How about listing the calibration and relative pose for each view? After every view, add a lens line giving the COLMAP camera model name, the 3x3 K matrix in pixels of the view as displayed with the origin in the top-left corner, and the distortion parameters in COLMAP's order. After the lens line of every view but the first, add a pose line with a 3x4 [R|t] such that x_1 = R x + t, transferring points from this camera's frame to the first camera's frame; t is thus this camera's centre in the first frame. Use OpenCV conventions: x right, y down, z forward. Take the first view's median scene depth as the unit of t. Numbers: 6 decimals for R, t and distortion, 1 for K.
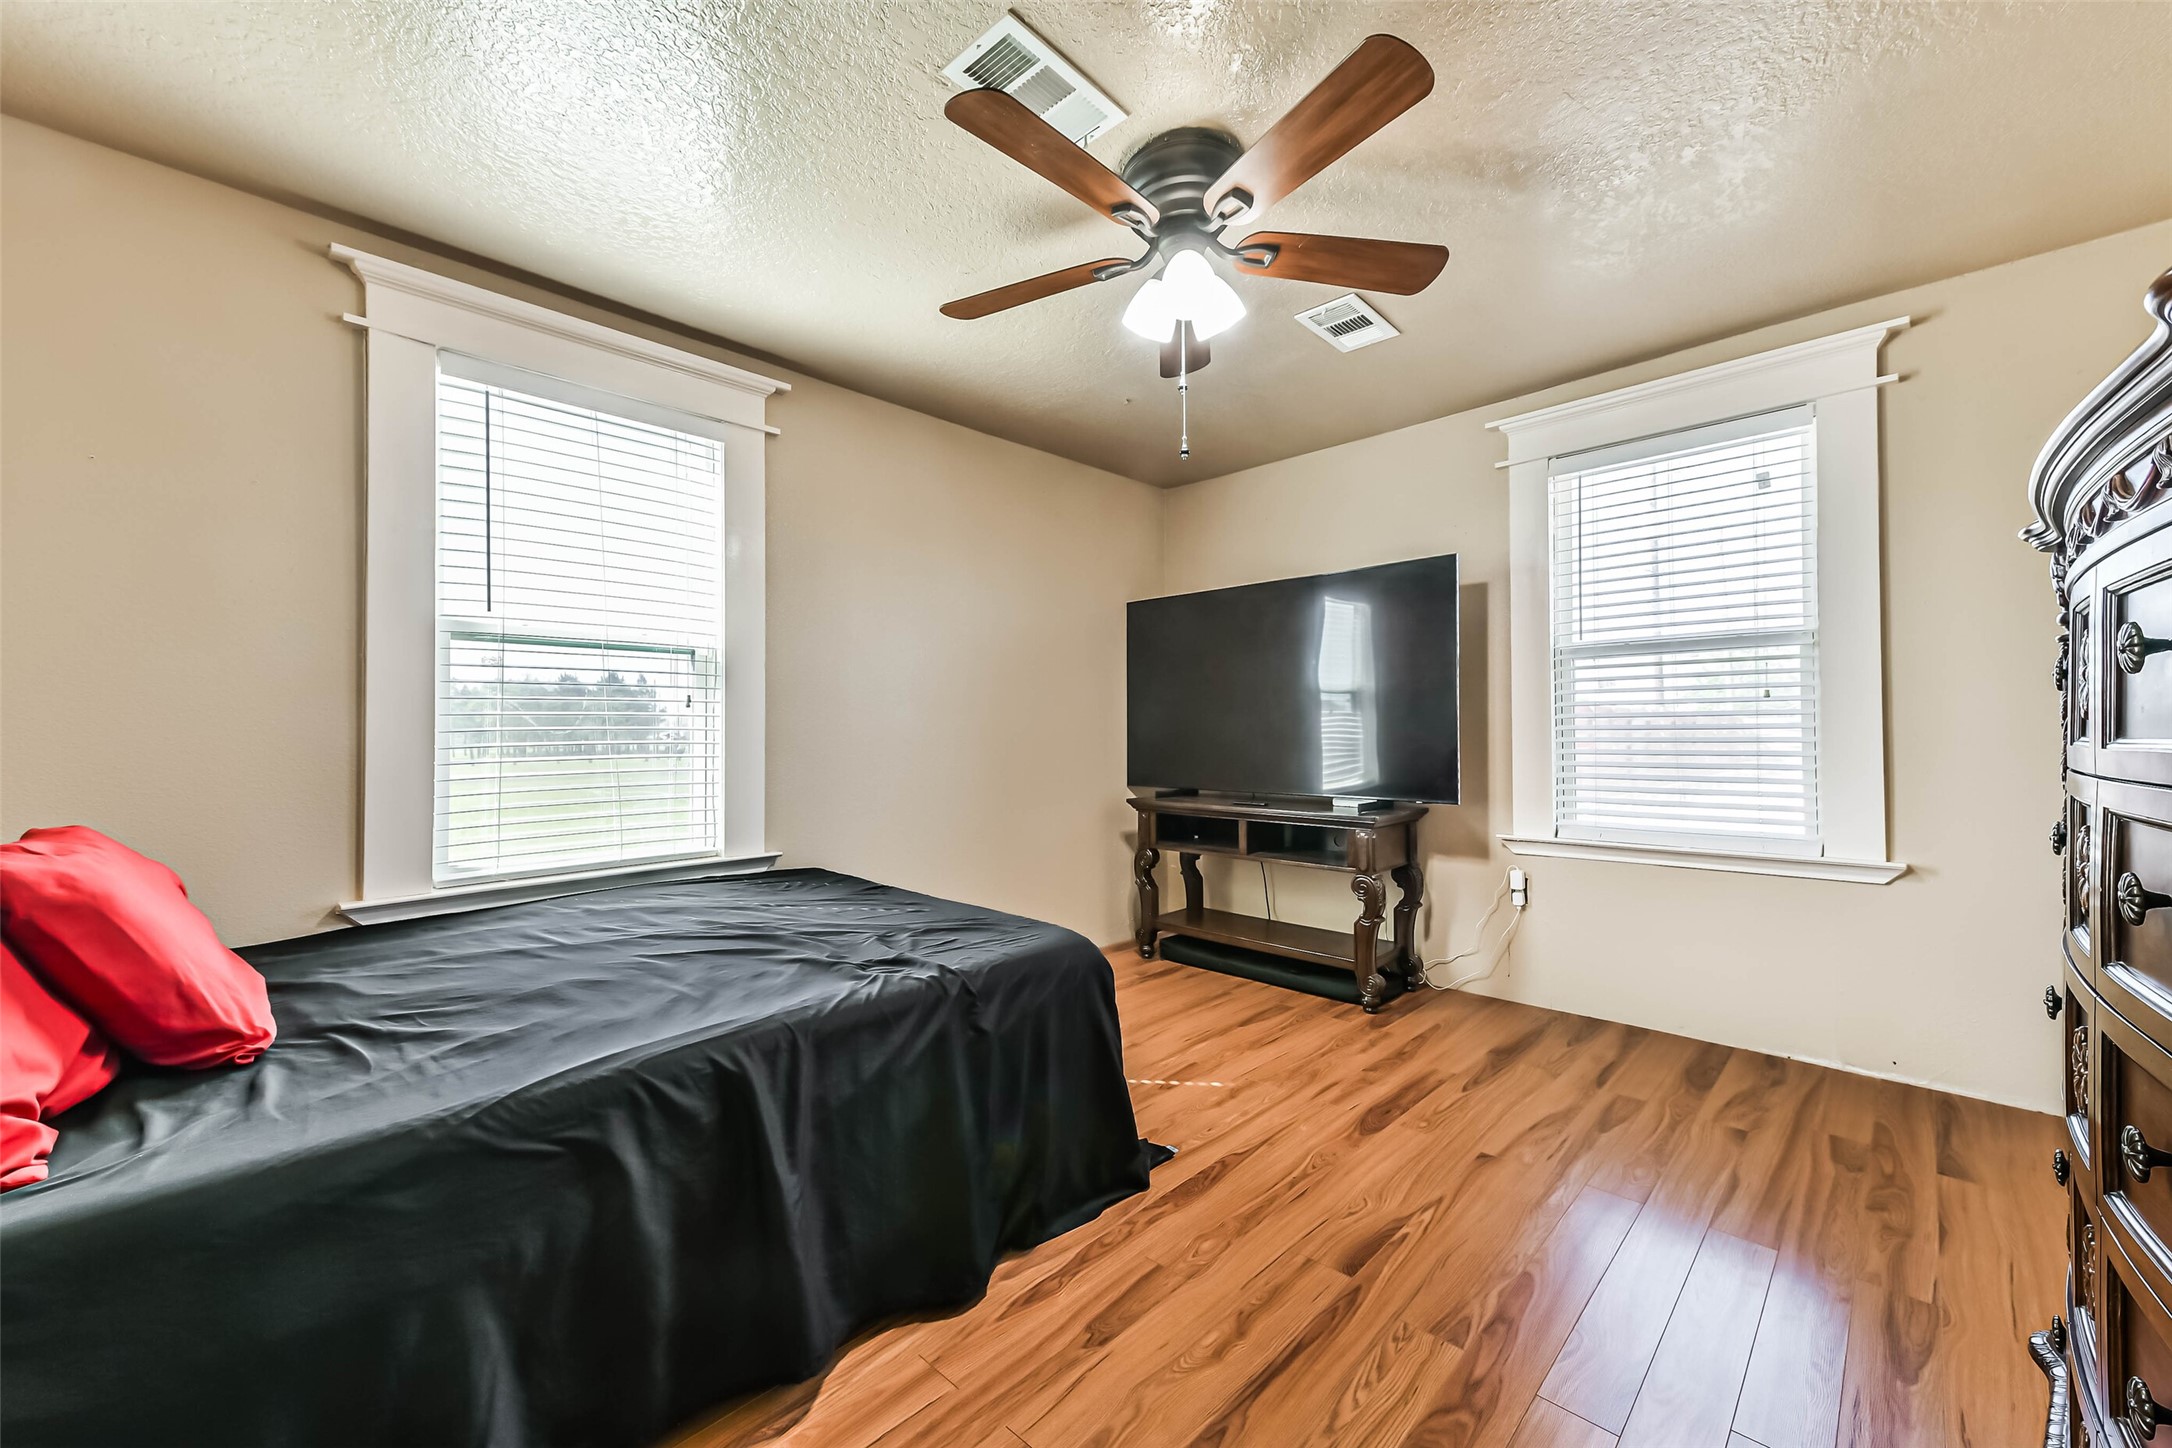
lens RADIAL K [[854.8, 0, 1088.6], [0, 854.8, 729.0], [0, 0, 1]] dist [0.039471, -0.011562]
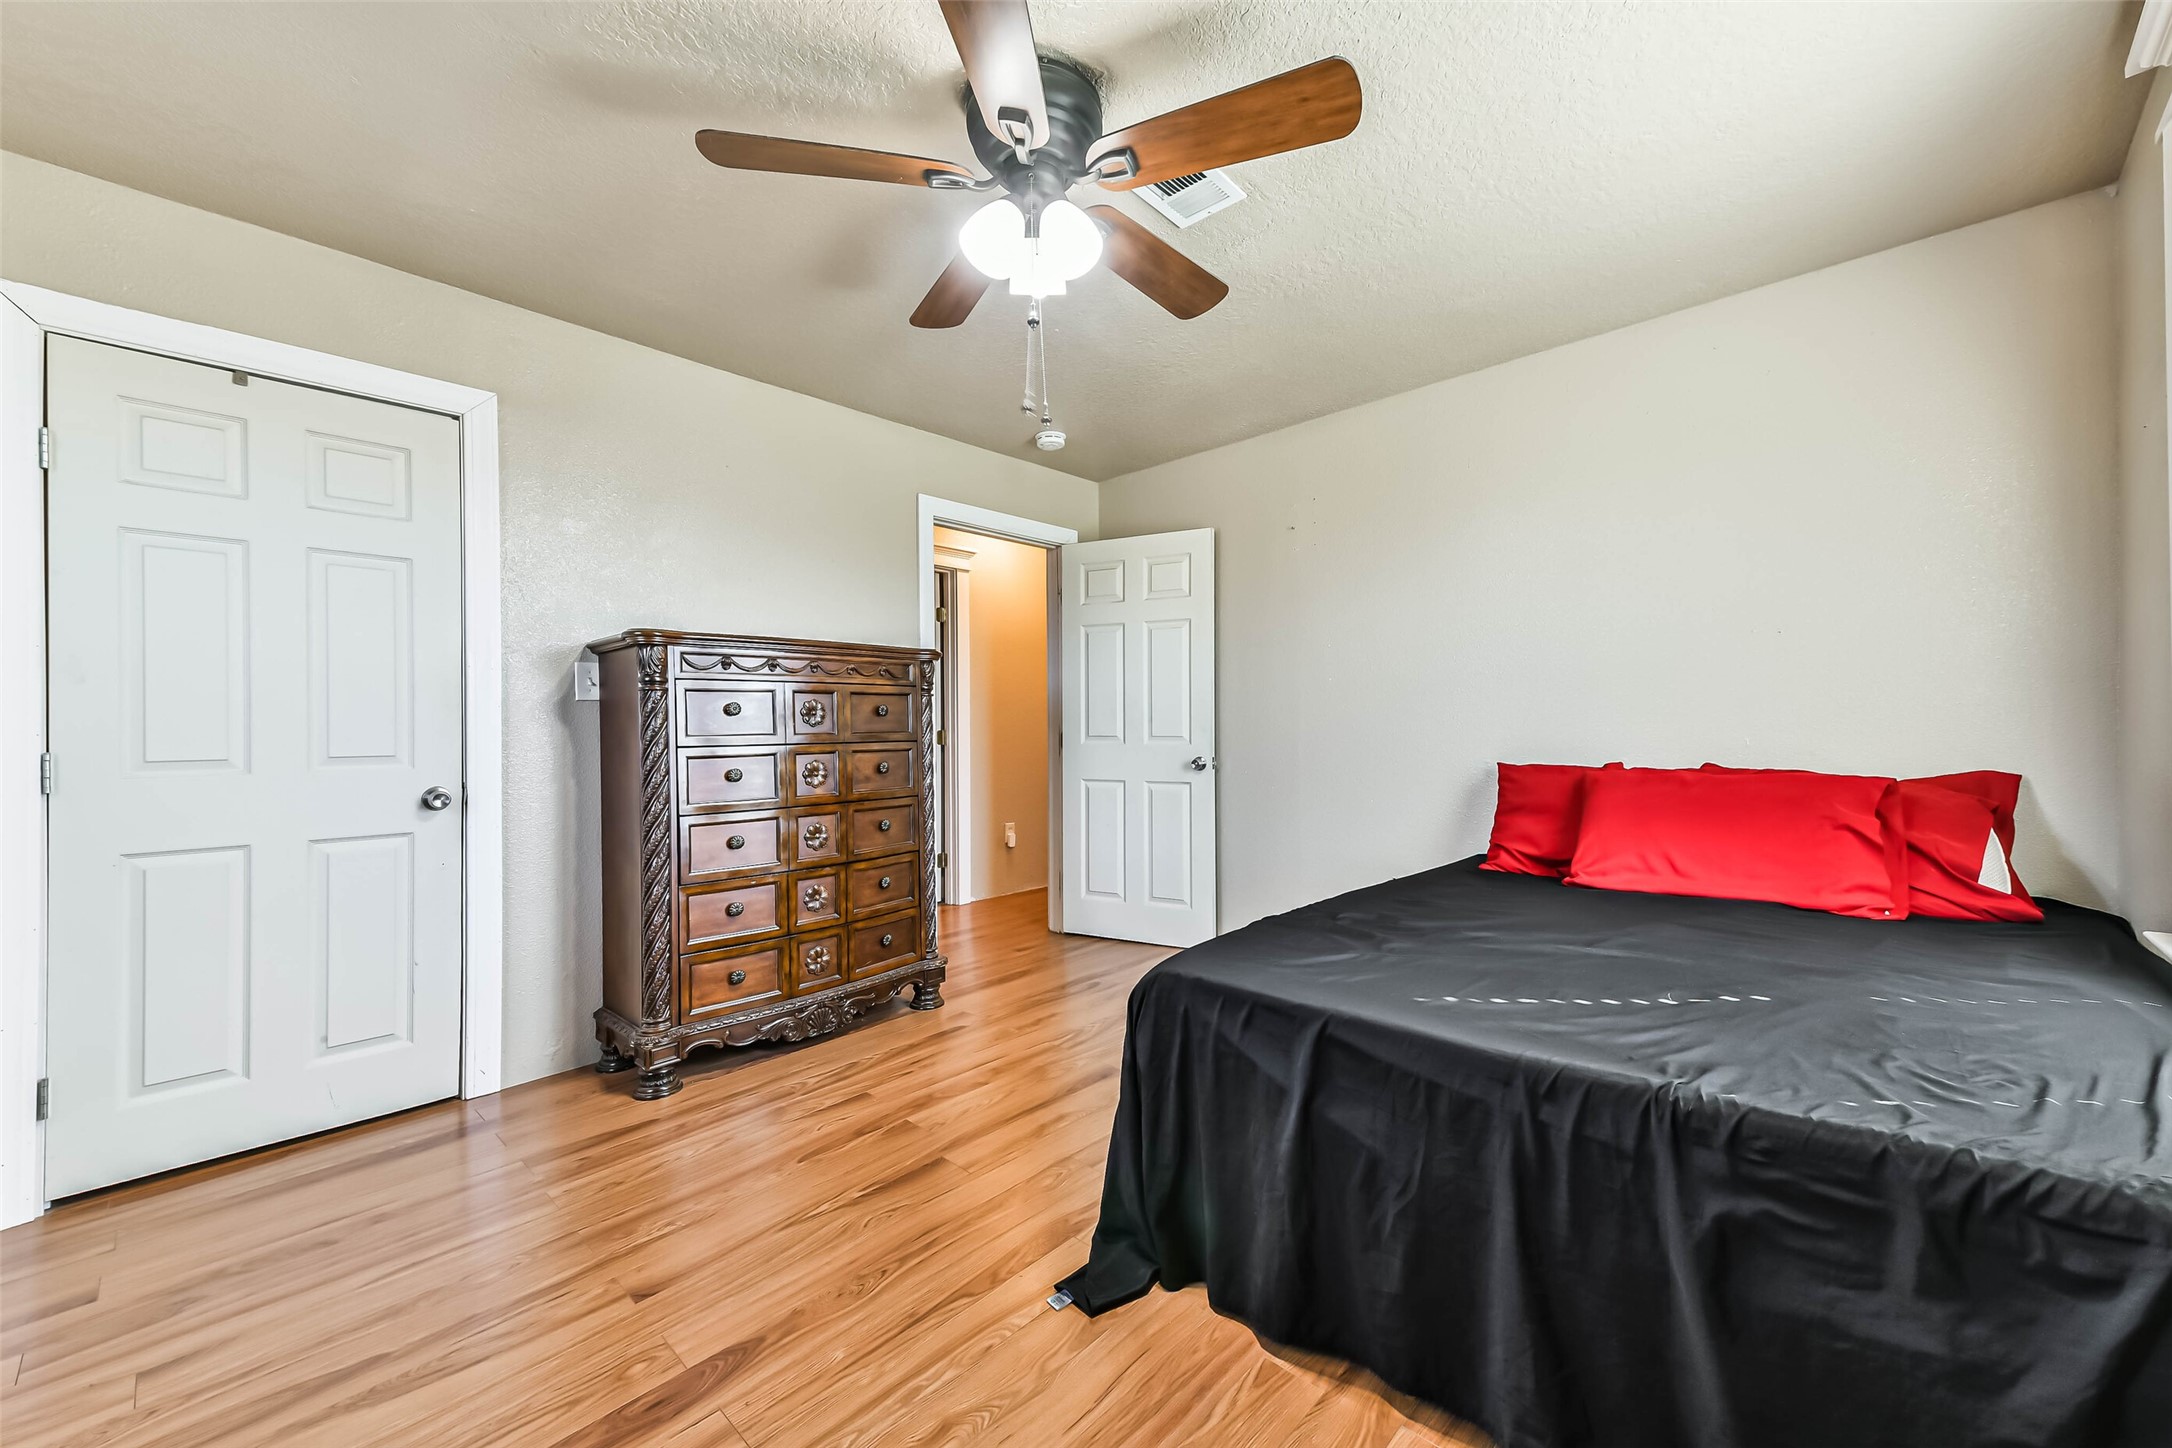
lens RADIAL K [[854.8, 0, 1088.6], [0, 854.8, 729.0], [0, 0, 1]] dist [0.039471, -0.011562]
pose [[-0.999723, 0.021687, -0.009121, 0.070642], [0.021715, 0.999760, -0.002948, 0.011084], [0.009055, -0.003145, -0.999954, 1.878815]]
